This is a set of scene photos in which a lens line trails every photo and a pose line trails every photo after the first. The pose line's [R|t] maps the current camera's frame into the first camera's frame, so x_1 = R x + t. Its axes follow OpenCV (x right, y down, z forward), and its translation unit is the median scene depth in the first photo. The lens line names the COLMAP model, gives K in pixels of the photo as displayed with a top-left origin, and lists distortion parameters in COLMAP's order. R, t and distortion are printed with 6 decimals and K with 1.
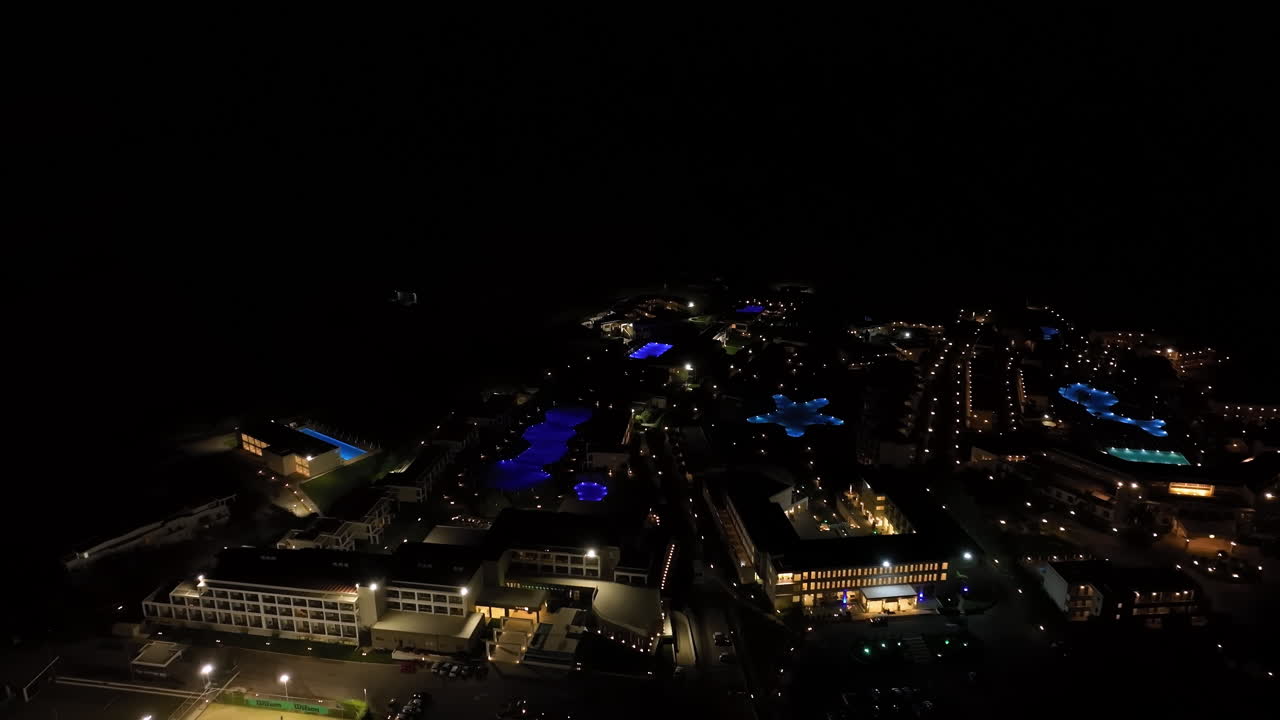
lens RADIAL K [[949.8, 0, 640.0], [0, 949.8, 360.0], [0, 0, 1]] dist [0.003803, -0.002085]
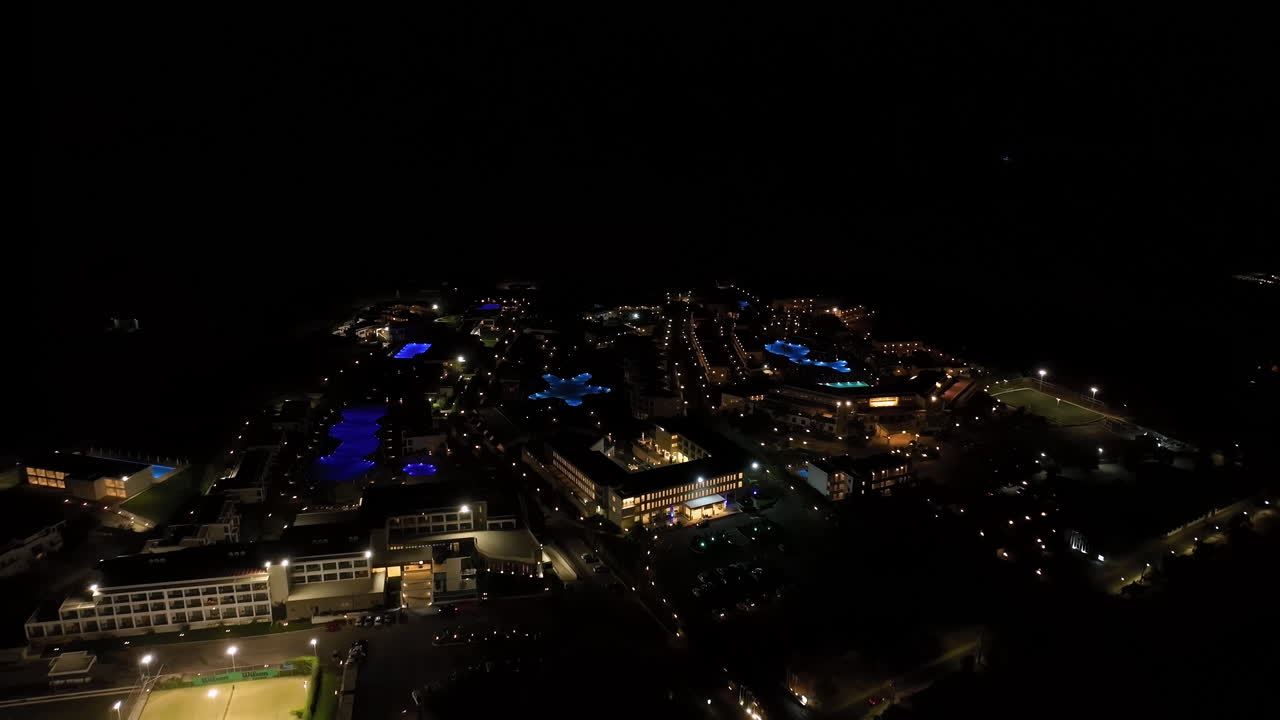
lens RADIAL K [[949.8, 0, 640.0], [0, 949.8, 360.0], [0, 0, 1]] dist [0.003803, -0.002085]
pose [[0.930398, -0.099731, 0.352724, -0.207122], [0.104459, 0.994513, 0.005657, 0.034443], [-0.351353, 0.031582, 0.935710, -0.133276]]
